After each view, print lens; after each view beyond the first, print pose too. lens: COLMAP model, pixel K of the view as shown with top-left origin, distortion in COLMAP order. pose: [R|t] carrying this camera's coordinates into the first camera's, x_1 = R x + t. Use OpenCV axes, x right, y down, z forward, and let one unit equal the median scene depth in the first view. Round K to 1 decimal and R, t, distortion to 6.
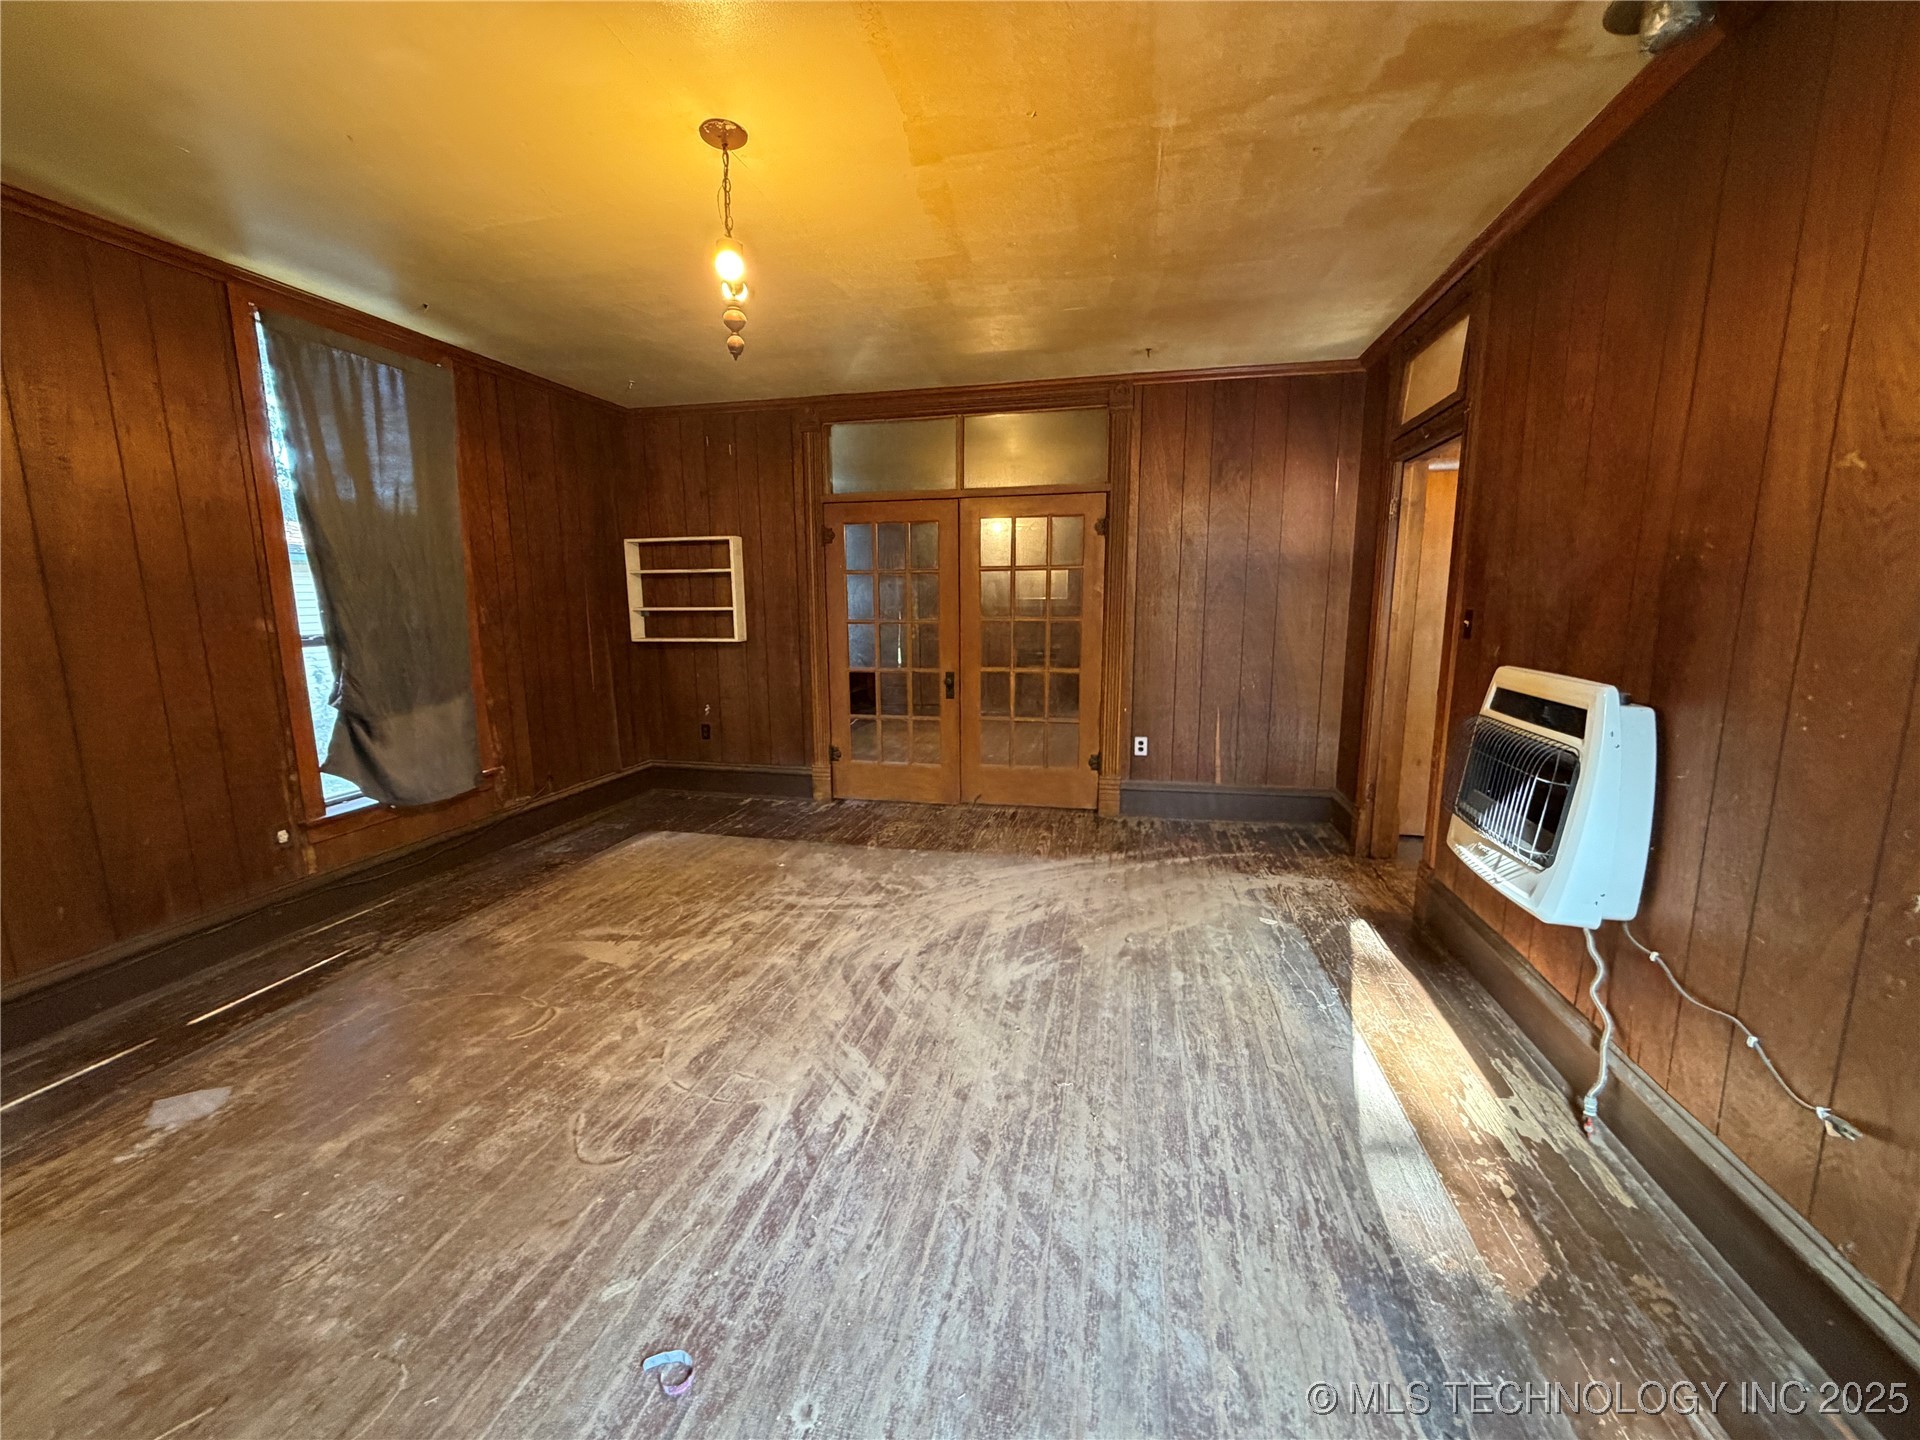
lens RADIAL K [[757.7, 0, 952.5], [0, 757.7, 718.7], [0, 0, 1]] dist [-0.002255, 0.000363]
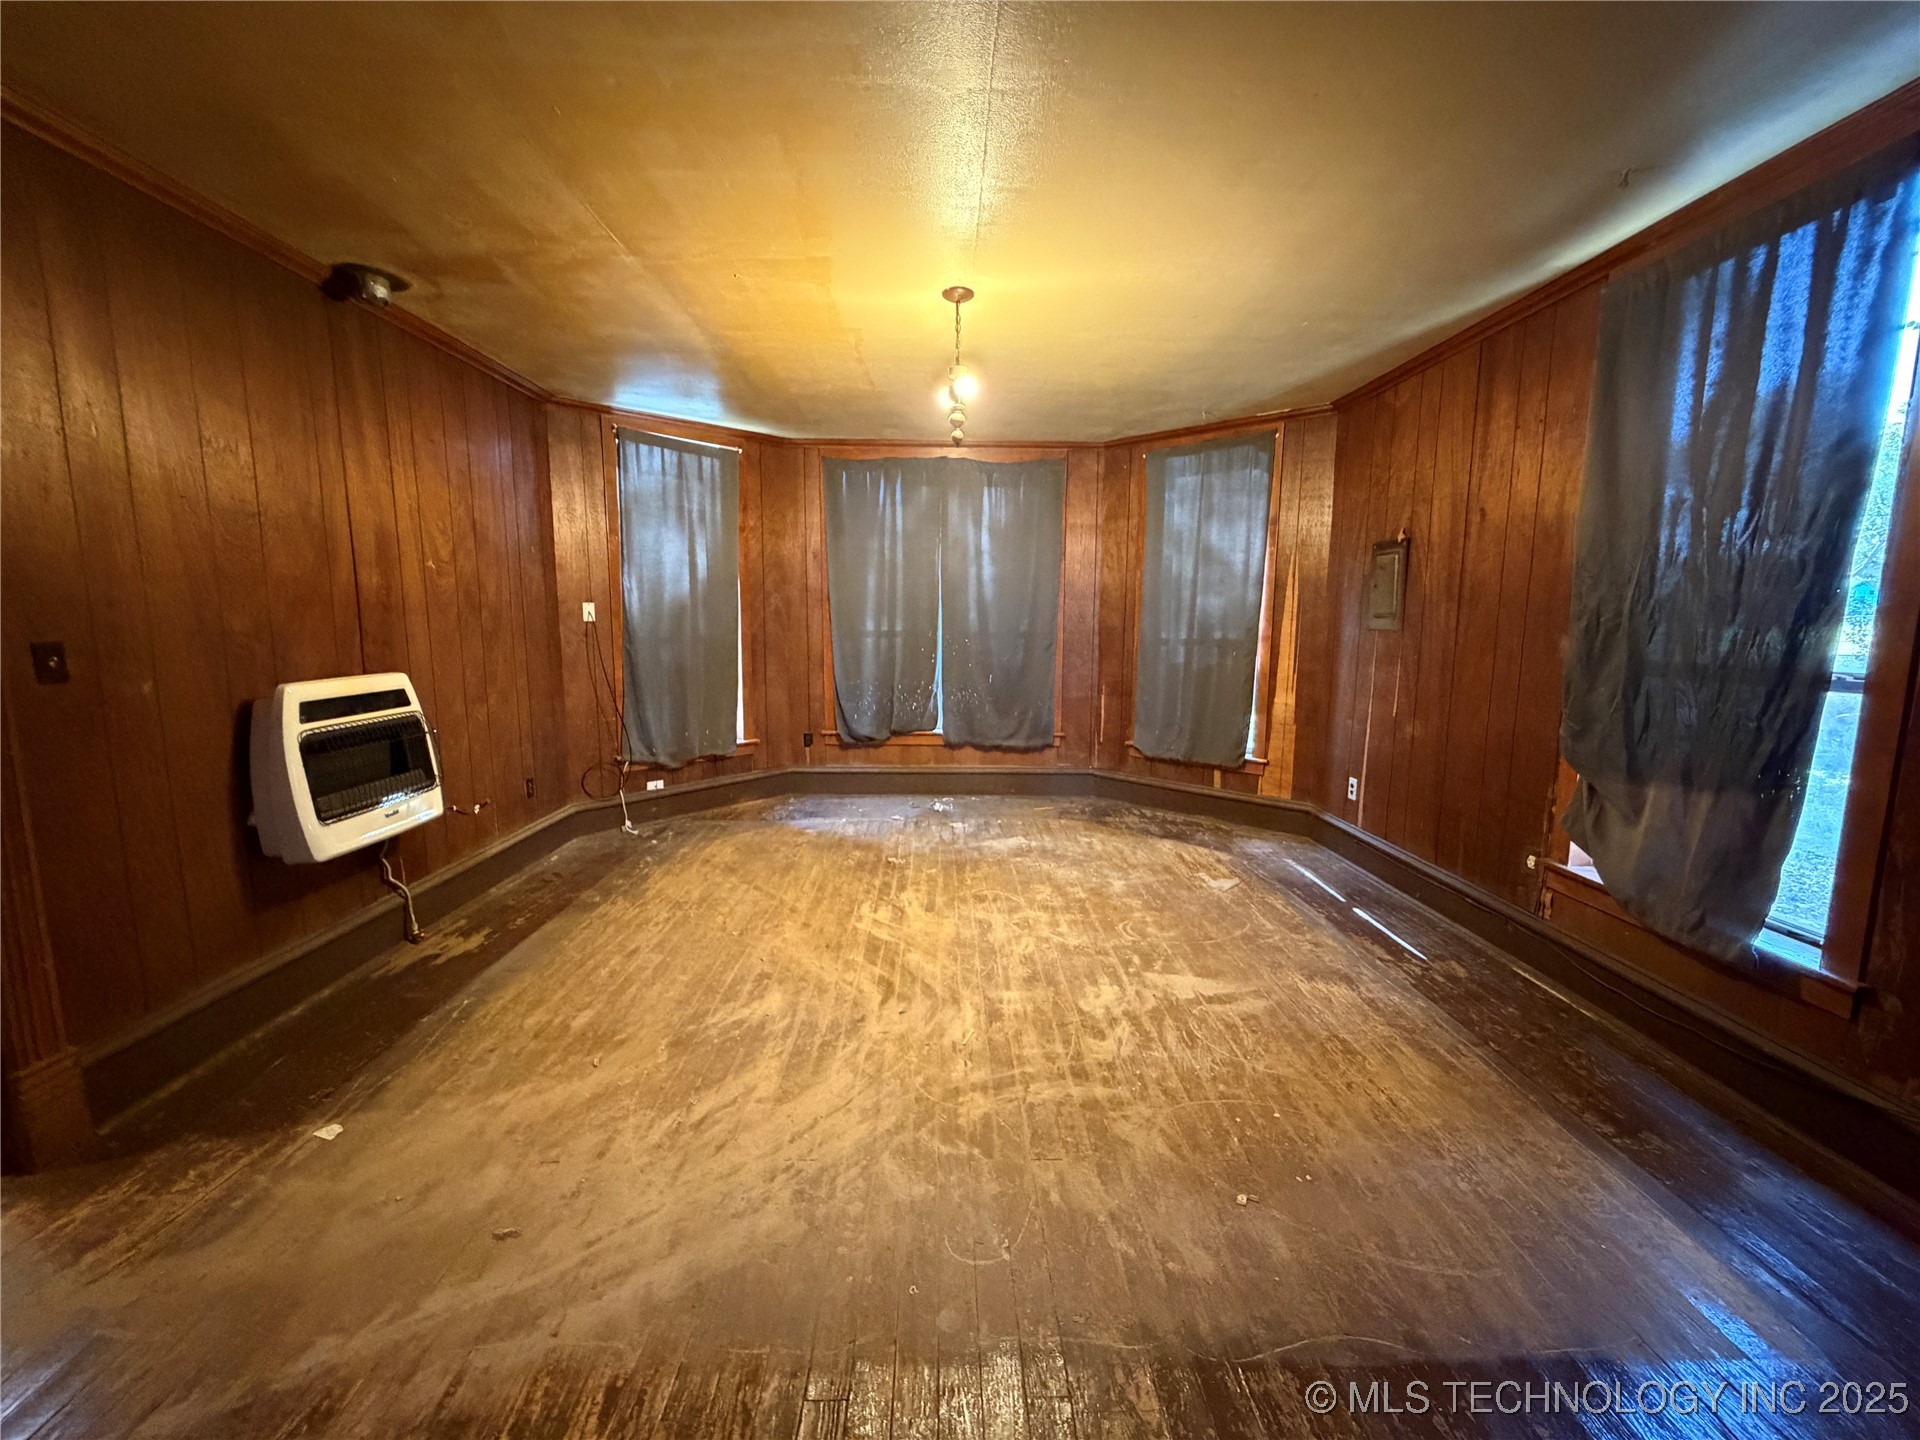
lens RADIAL K [[757.7, 0, 952.5], [0, 757.7, 718.7], [0, 0, 1]] dist [-0.002255, 0.000363]
pose [[-0.971923, 0.036933, -0.232384, 0.050866], [-0.033274, 0.956108, 0.291120, -0.298225], [0.232936, 0.290679, -0.928034, 1.816370]]
